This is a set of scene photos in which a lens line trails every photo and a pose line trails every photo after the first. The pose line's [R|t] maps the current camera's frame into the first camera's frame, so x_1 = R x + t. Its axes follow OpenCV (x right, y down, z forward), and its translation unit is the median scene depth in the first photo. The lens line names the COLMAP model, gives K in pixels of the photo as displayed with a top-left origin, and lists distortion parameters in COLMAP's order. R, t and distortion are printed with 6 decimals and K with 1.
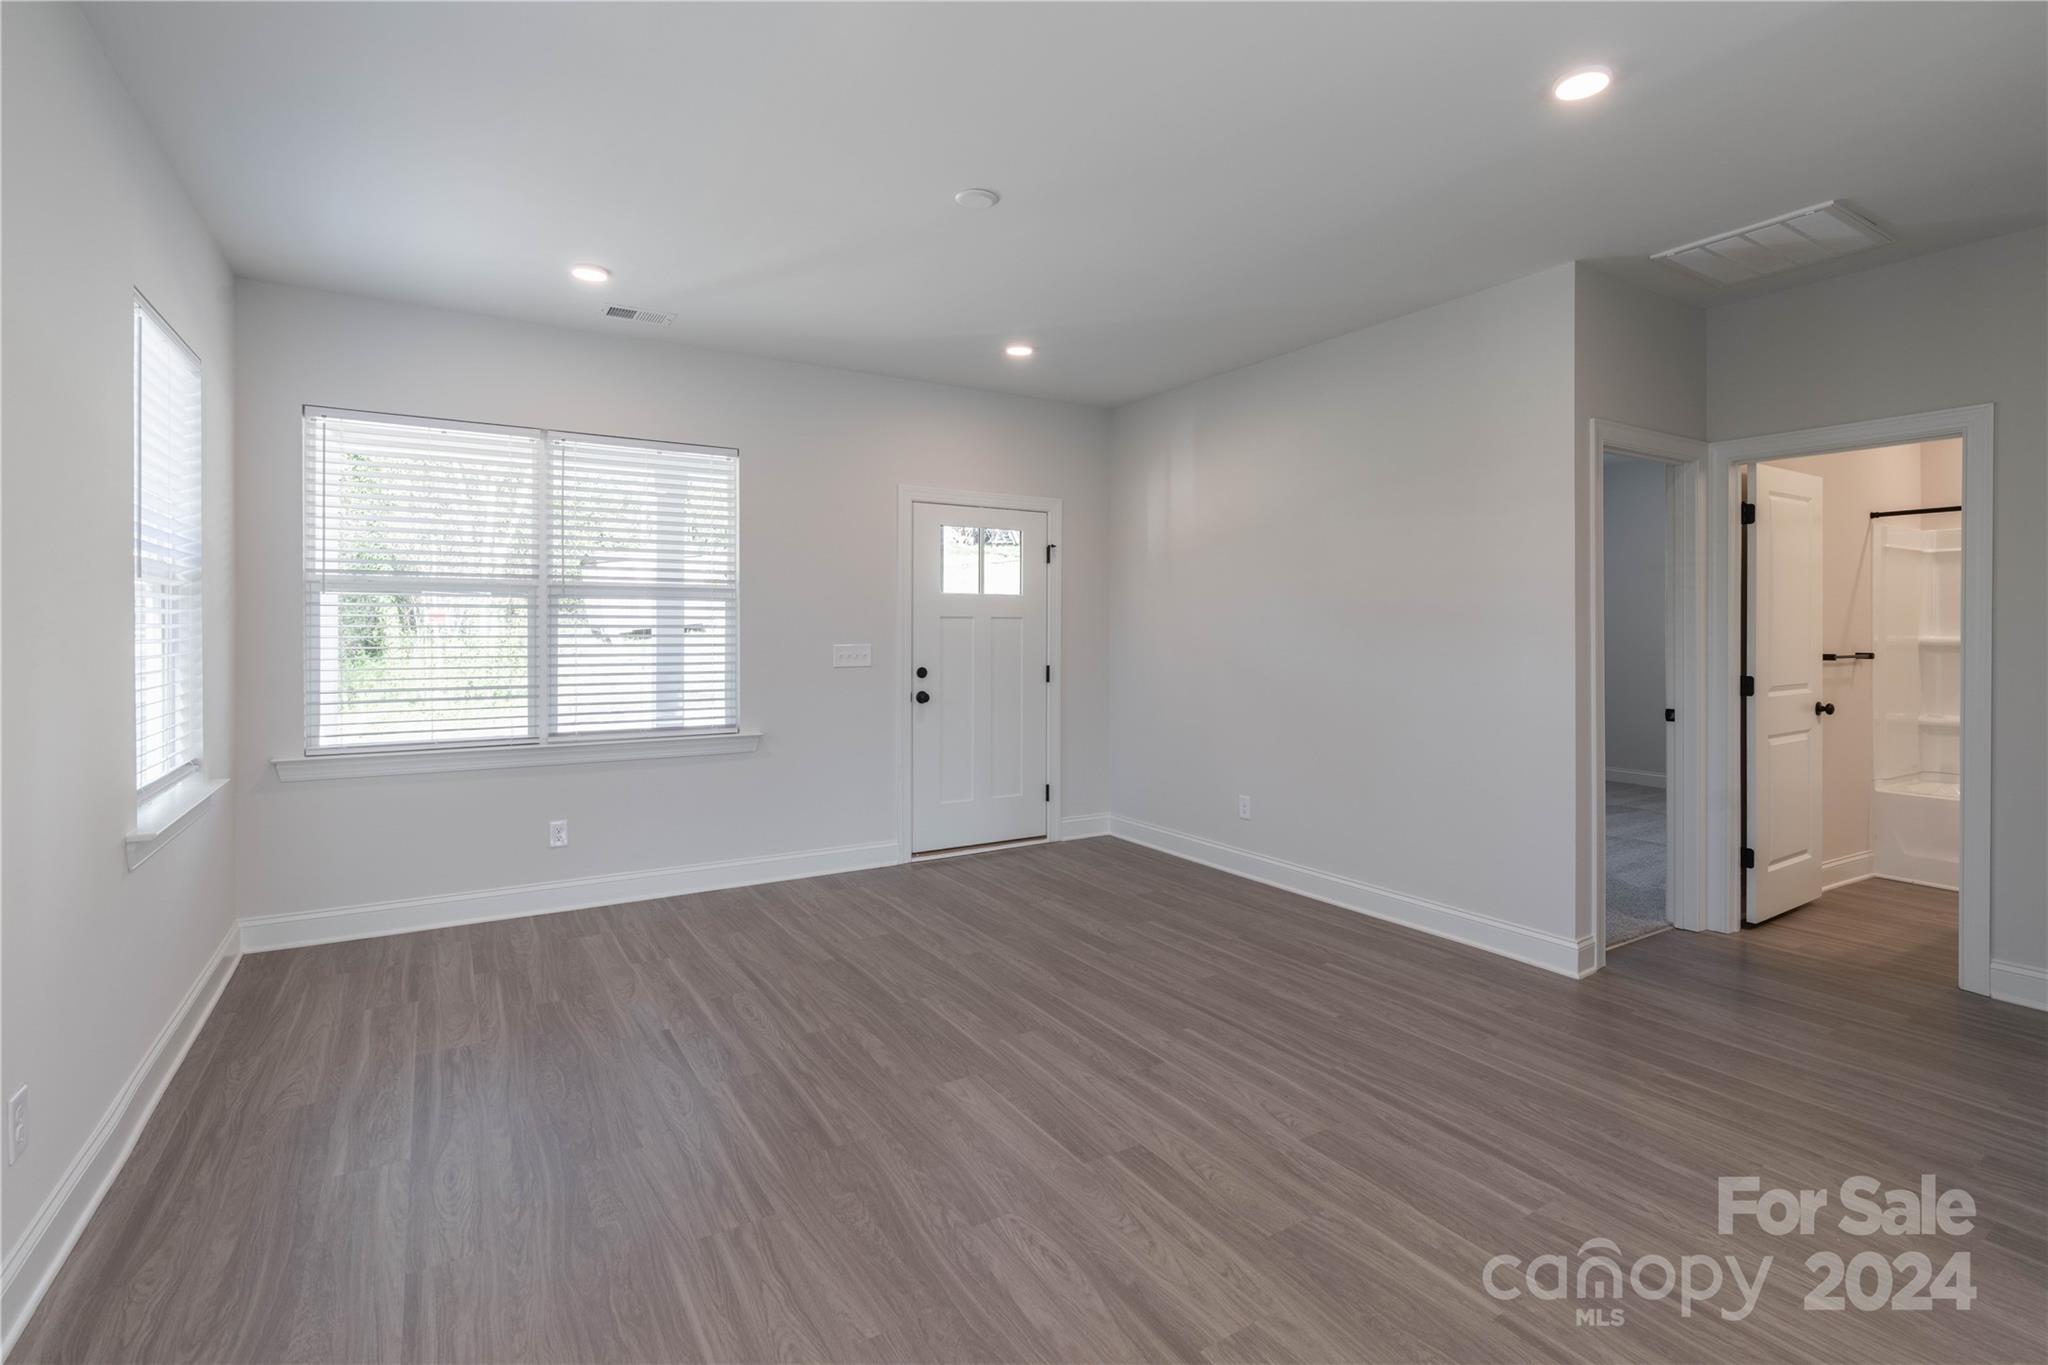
lens RADIAL K [[957.1, 0, 1040.1], [0, 957.1, 633.3], [0, 0, 1]] dist [-0.003958, 0.001833]
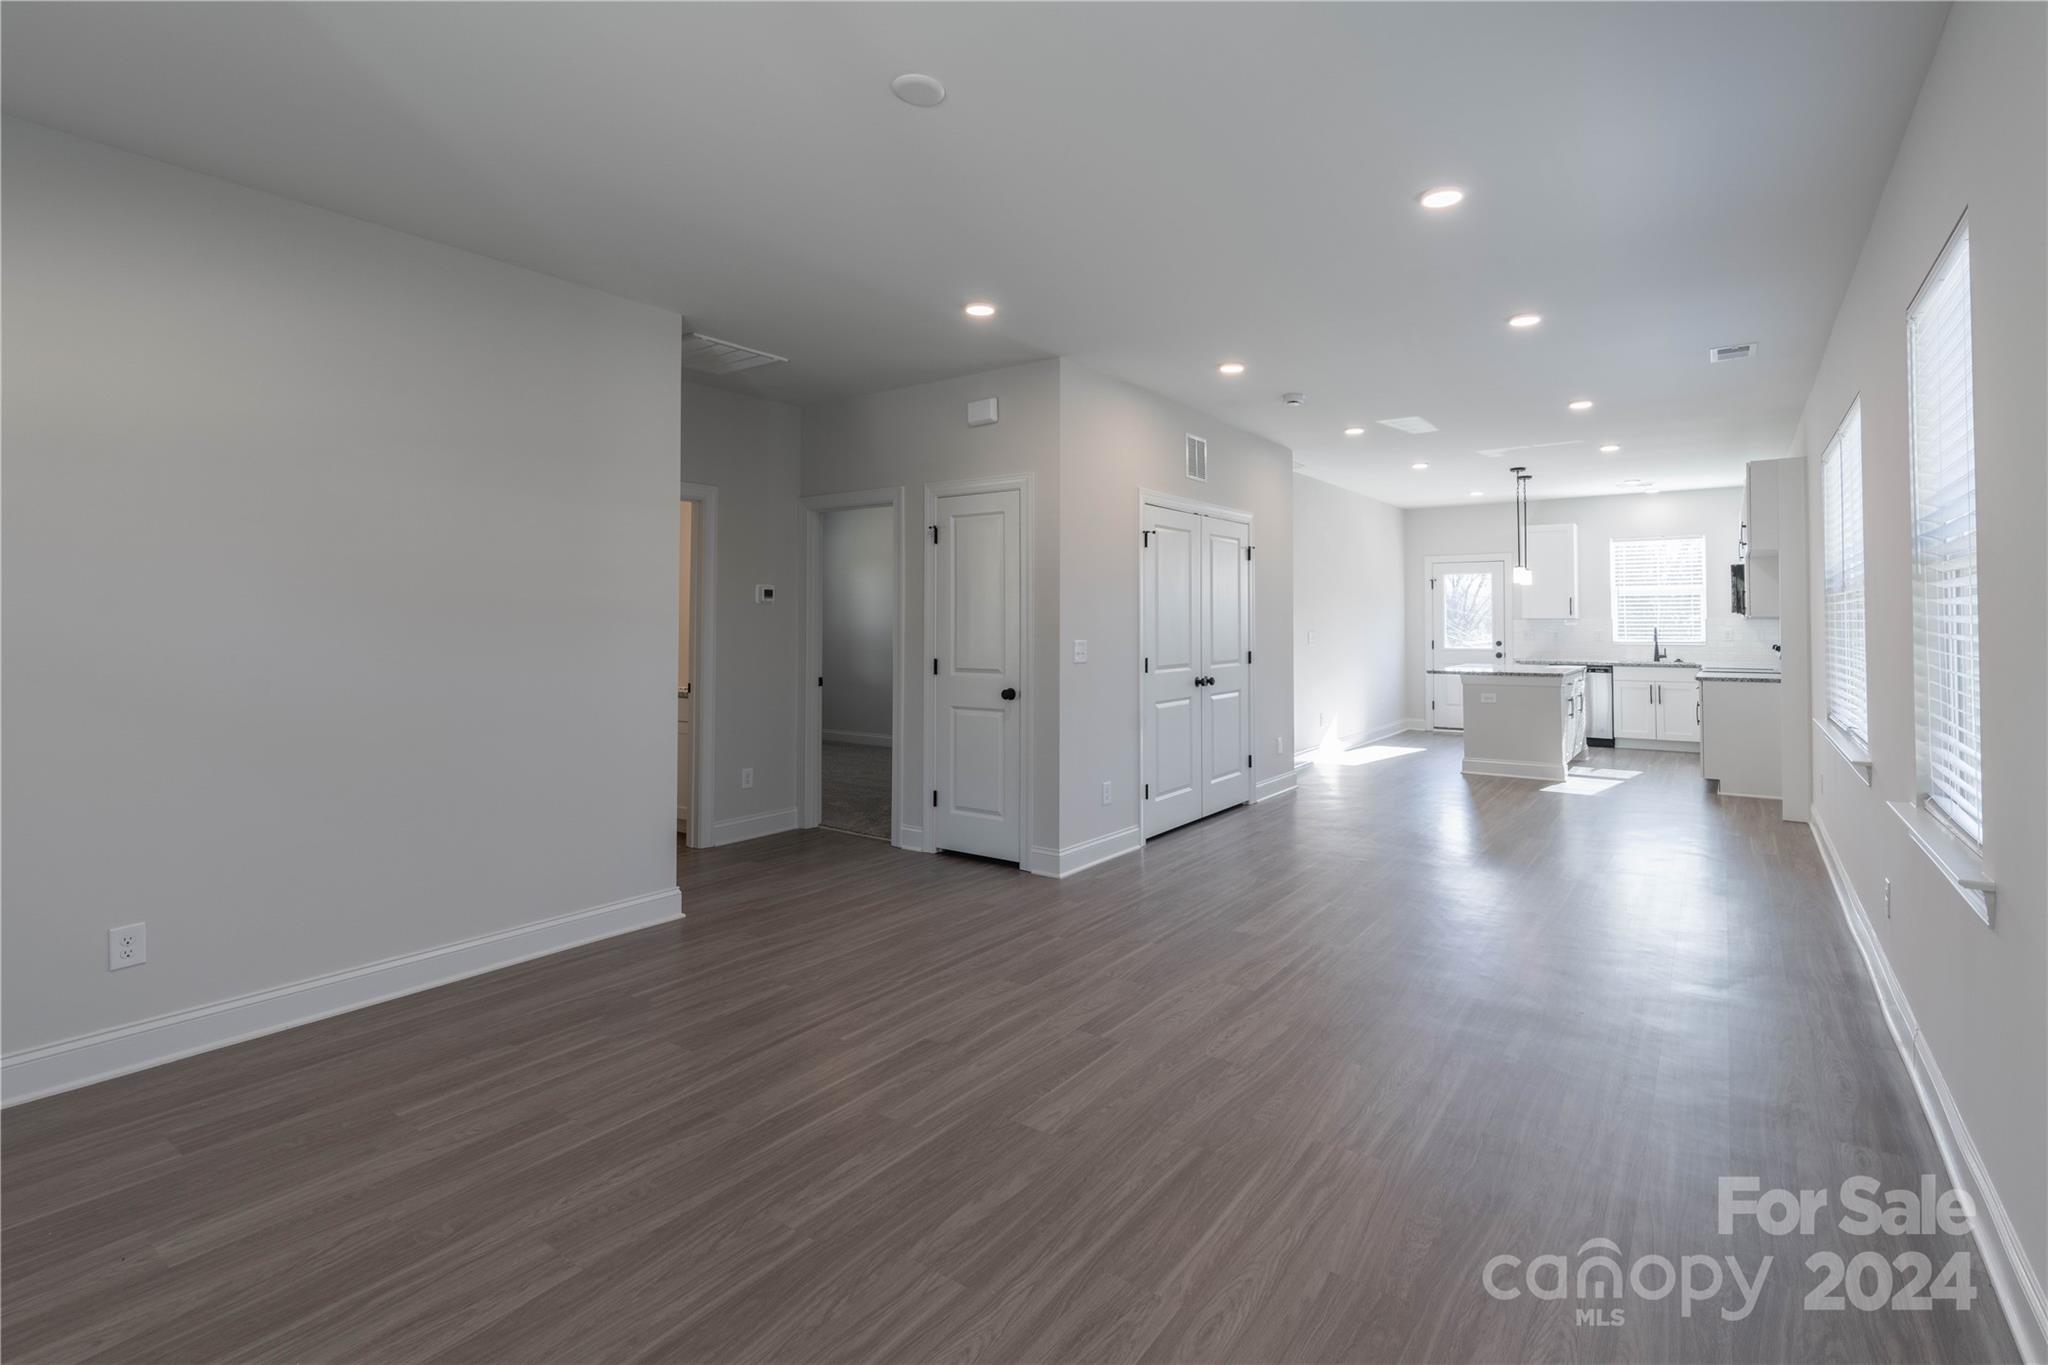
lens RADIAL K [[957.1, 0, 1068.4], [0, 957.1, 598.6], [0, 0, 1]] dist [-0.003958, 0.001833]
pose [[-0.396088, 0.023163, 0.917920, -0.681607], [0.001575, 0.999697, -0.024547, -0.004755], [-0.918211, -0.008277, -0.396005, 0.964074]]
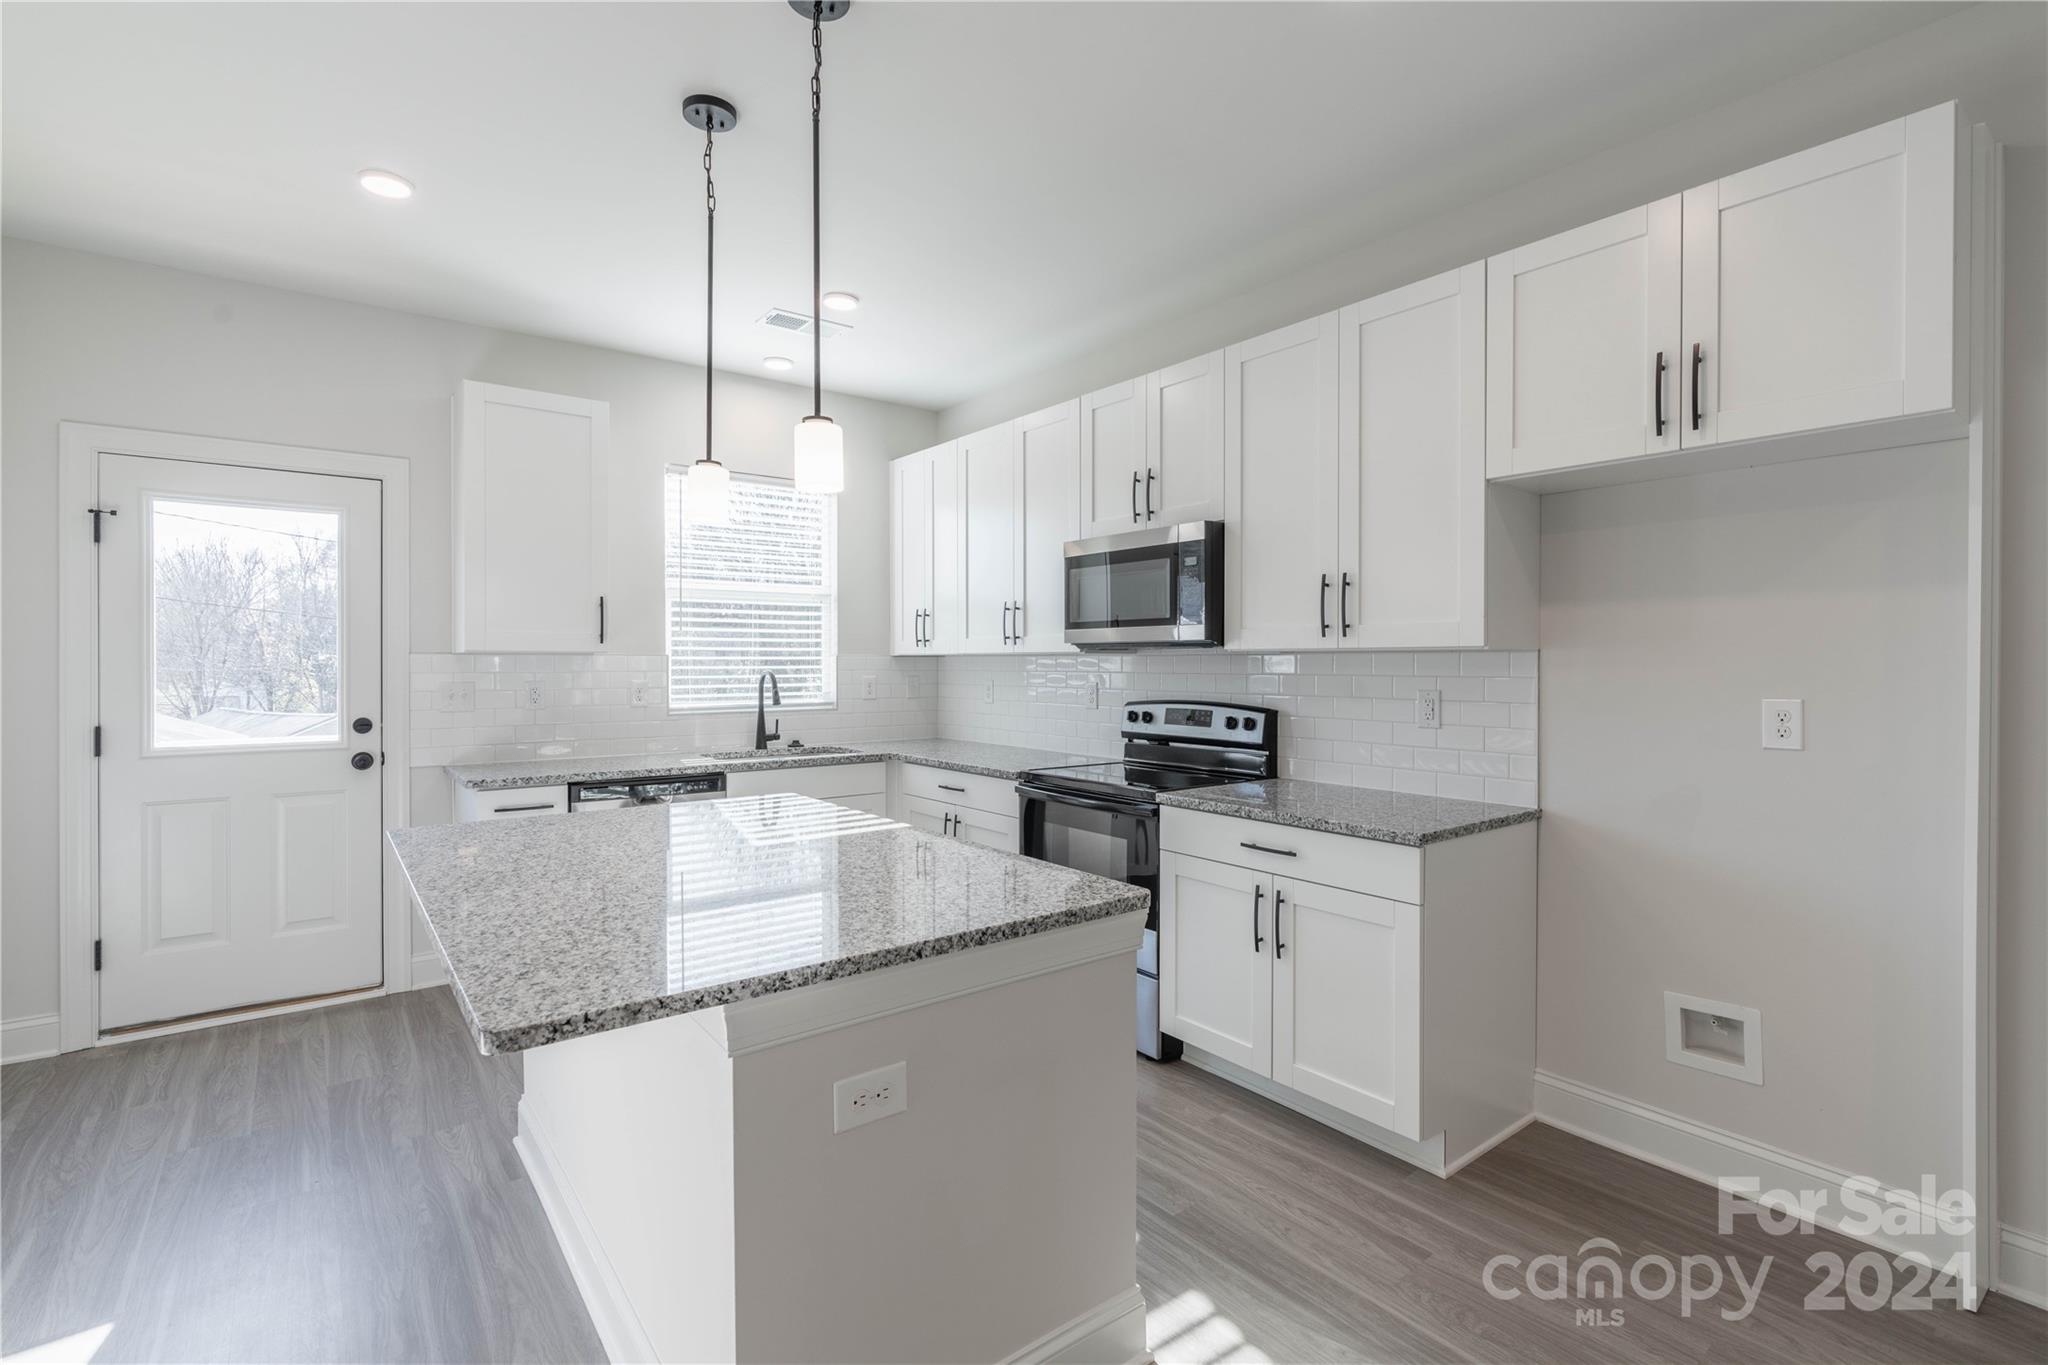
lens RADIAL K [[957.1, 0, 1036.4], [0, 957.1, 669.3], [0, 0, 1]] dist [-0.003958, 0.001833]
pose [[-0.996159, -0.001274, -0.087553, 0.952030], [-0.001889, 0.999974, 0.006943, -0.002100], [0.087542, 0.007082, -0.996136, -0.429797]]
